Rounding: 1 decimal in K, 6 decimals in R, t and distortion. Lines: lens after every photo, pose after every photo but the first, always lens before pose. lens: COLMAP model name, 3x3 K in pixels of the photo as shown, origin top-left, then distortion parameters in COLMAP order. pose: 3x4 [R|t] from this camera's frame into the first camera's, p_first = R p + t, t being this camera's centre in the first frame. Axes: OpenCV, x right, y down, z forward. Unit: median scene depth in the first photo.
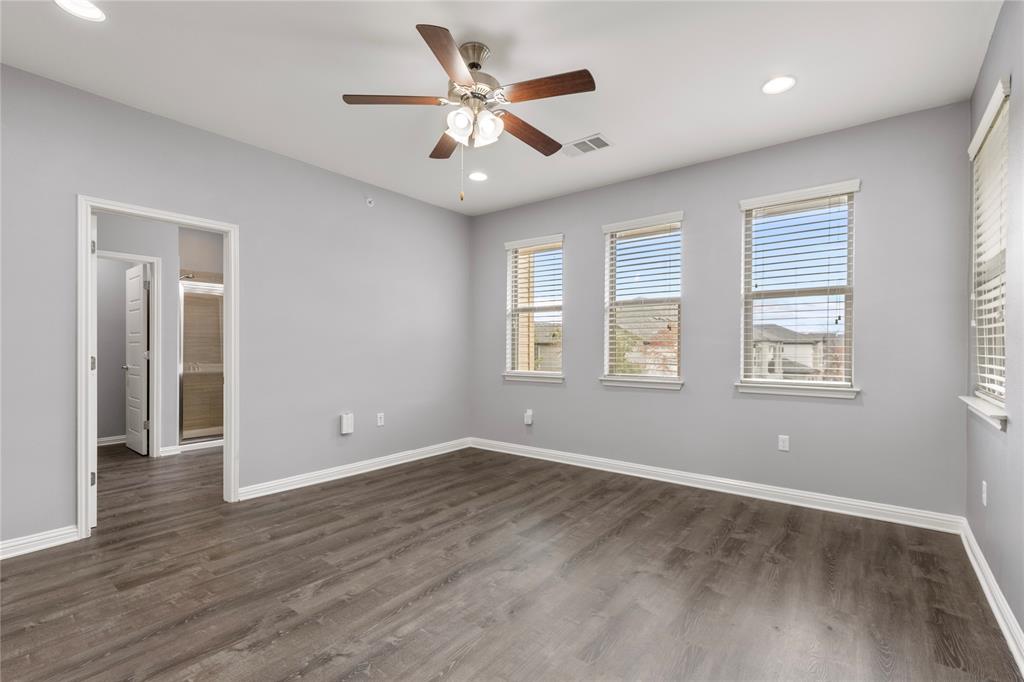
lens RADIAL K [[465.2, 0, 513.8], [0, 465.2, 345.9], [0, 0, 1]] dist [0.001923, -0.000887]
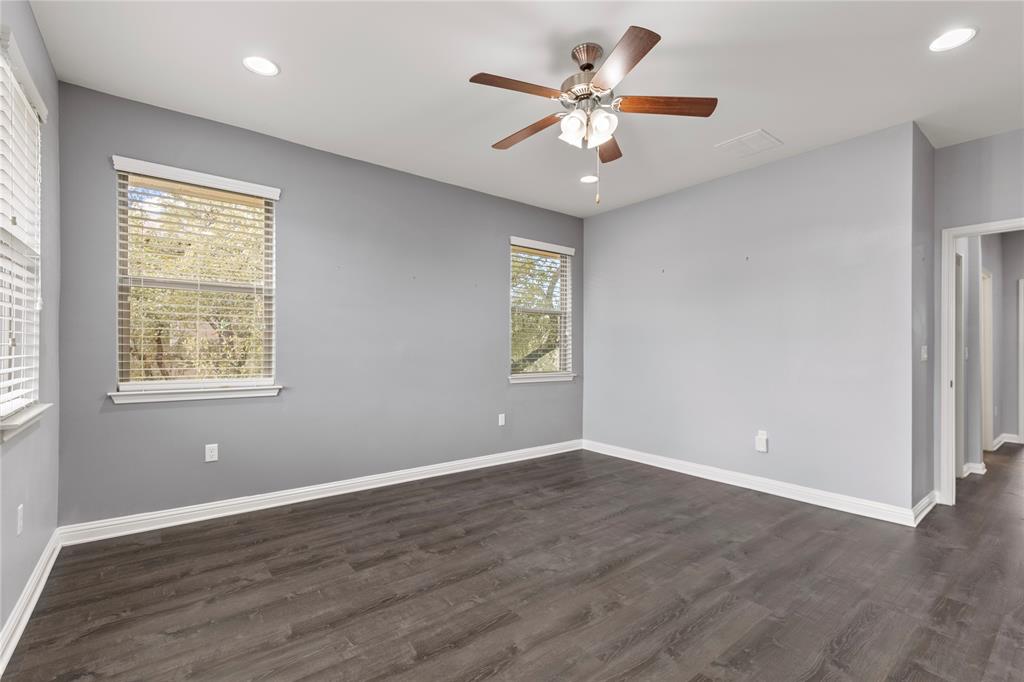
lens RADIAL K [[465.2, 0, 513.4], [0, 465.2, 346.1], [0, 0, 1]] dist [0.001923, -0.000887]
pose [[-0.971271, -0.005481, 0.237914, -0.162498], [-0.007019, 0.999960, -0.005617, 0.001214], [-0.237874, -0.007126, -0.971270, 1.878523]]
